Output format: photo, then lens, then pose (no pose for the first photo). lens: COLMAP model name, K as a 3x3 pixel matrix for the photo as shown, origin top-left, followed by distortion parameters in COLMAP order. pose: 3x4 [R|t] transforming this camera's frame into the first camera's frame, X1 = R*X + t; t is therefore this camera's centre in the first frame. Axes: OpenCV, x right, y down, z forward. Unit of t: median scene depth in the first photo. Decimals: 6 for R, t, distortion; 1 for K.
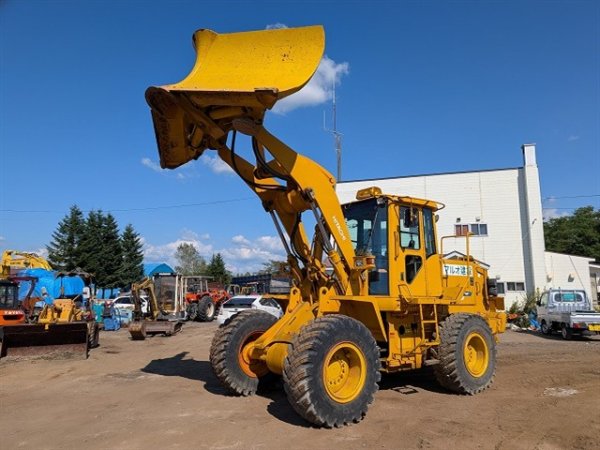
lens RADIAL K [[458.9, 0, 300.0], [0, 458.9, 225.0], [0, 0, 1]] dist [-0.001331, 0.000070]
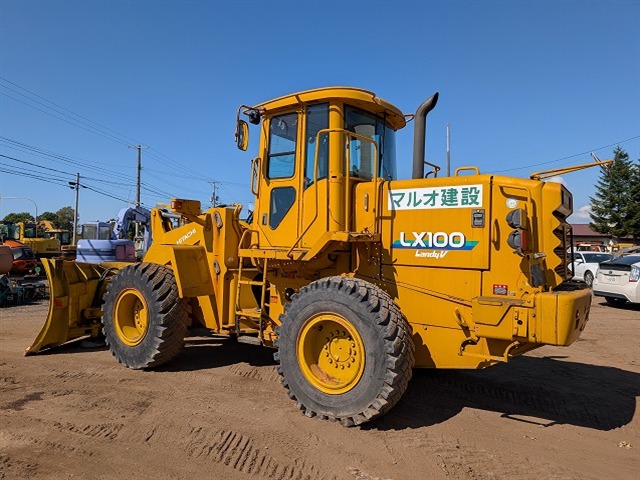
lens RADIAL K [[470.5, 0, 320.0], [0, 470.5, 240.0], [0, 0, 1]] dist [0.057651, -0.000566]
pose [[0.271276, -0.010303, -0.962446, 0.904788], [0.130730, 0.991071, 0.026239, 0.129219], [0.953582, -0.132939, 0.270201, 0.834557]]
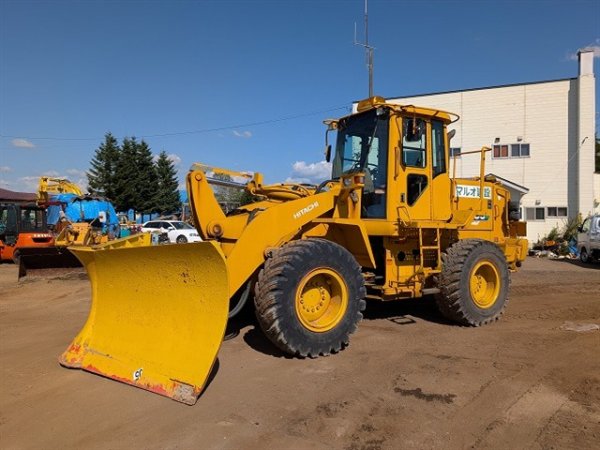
lens RADIAL K [[452.7, 0, 293.0], [0, 452.7, 223.0], [0, 0, 1]] dist [0.003975, -0.003366]
pose [[0.993372, 0.004546, -0.114853, 0.106287], [0.013172, 0.988132, 0.153039, 0.021749], [0.114185, -0.153538, 0.981523, 0.097138]]
